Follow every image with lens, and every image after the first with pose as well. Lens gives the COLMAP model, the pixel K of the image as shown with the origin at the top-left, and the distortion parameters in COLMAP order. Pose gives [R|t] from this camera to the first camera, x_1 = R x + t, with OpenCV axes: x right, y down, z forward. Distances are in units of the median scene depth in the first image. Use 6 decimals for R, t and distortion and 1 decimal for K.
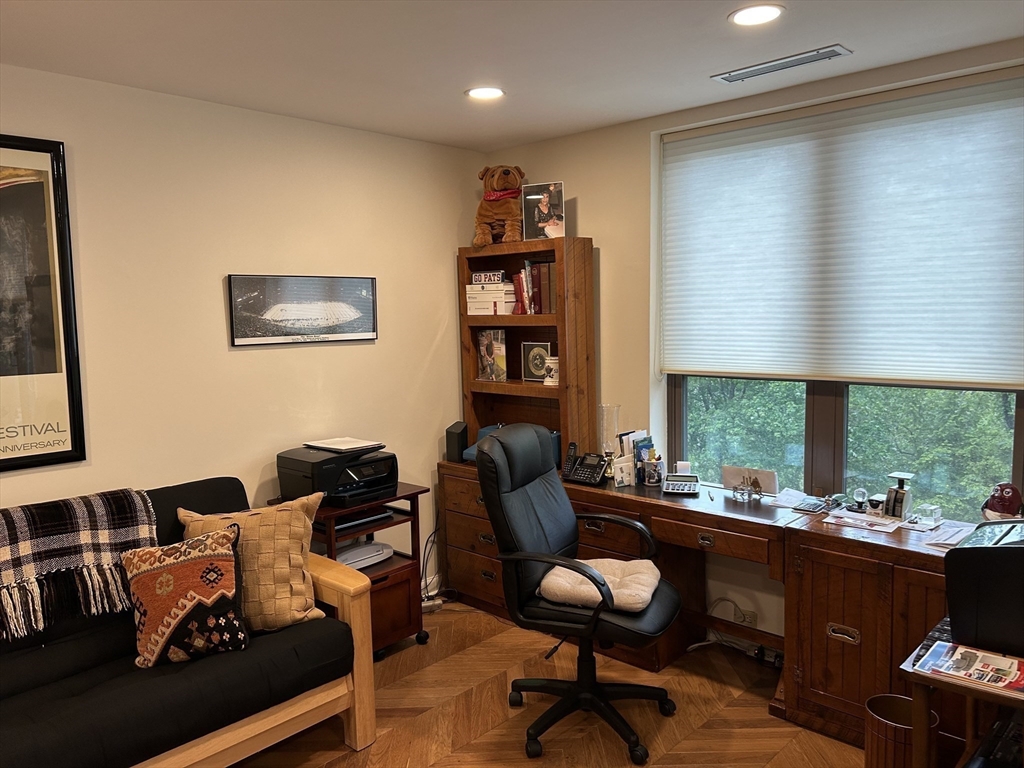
lens RADIAL K [[775.5, 0, 518.4], [0, 775.5, 385.5], [0, 0, 1]] dist [0.084715, -0.106984]
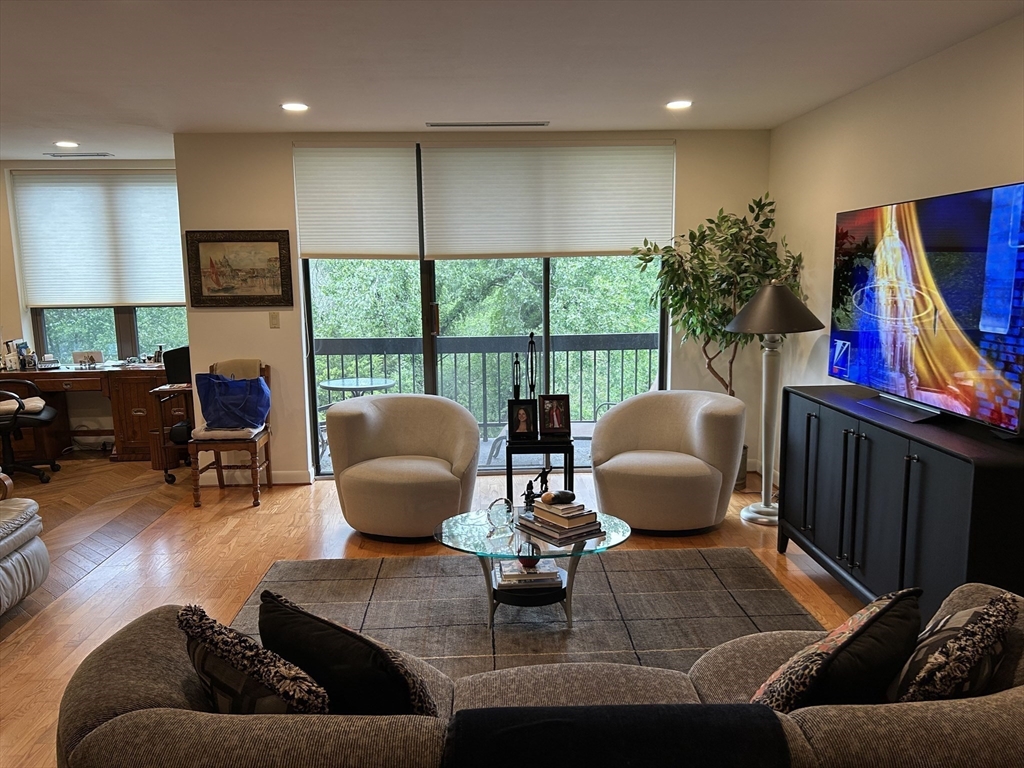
lens RADIAL K [[775.5, 0, 518.4], [0, 775.5, 385.5], [0, 0, 1]] dist [0.084715, -0.106984]
pose [[0.700247, -0.105850, 0.706010, -0.343459], [0.072767, 0.994379, 0.076911, 0.113312], [-0.710182, -0.002482, 0.704014, -1.132469]]
